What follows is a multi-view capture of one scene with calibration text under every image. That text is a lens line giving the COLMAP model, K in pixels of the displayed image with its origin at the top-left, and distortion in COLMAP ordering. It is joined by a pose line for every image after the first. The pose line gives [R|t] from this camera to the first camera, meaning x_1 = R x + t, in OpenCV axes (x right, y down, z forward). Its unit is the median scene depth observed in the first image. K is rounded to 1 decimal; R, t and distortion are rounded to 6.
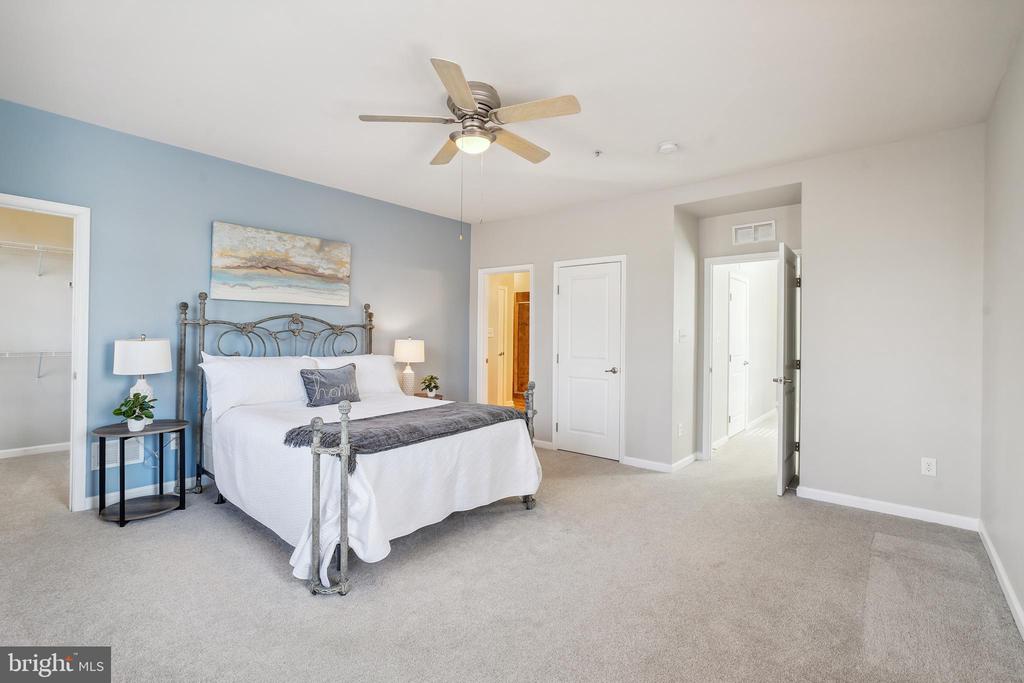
lens RADIAL K [[477.3, 0, 516.0], [0, 477.3, 321.4], [0, 0, 1]] dist [-0.044625, 0.025224]
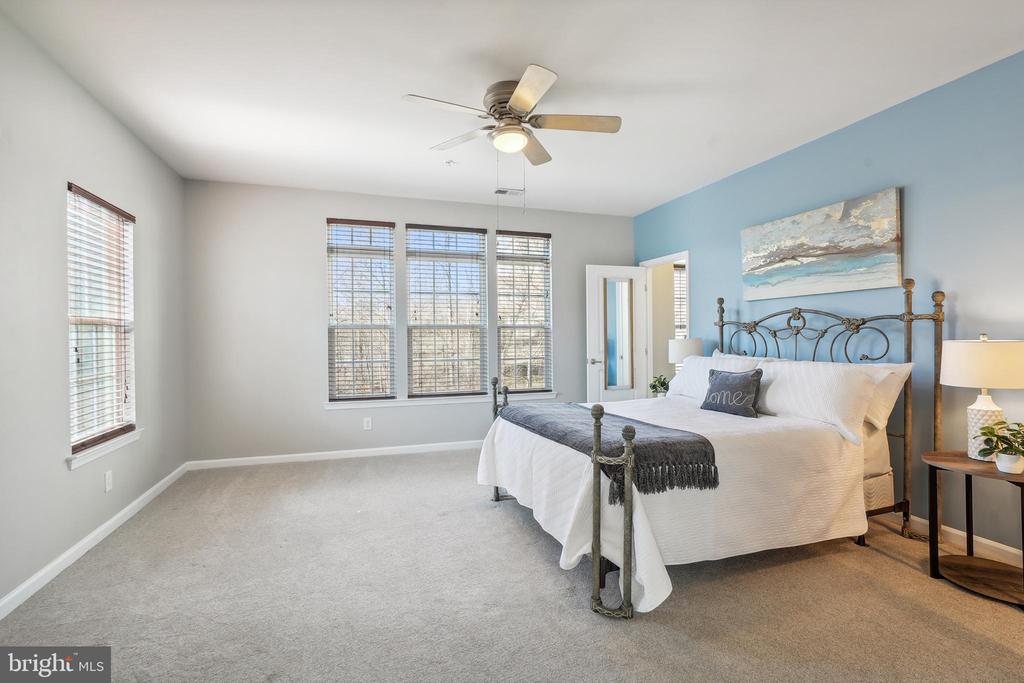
lens RADIAL K [[477.3, 0, 516.0], [0, 477.3, 321.4], [0, 0, 1]] dist [-0.044625, 0.025224]
pose [[-0.499008, -0.056029, -0.864784, 0.496992], [0.003947, 0.997750, -0.066921, 0.061587], [0.866588, -0.036807, -0.497665, 0.998531]]
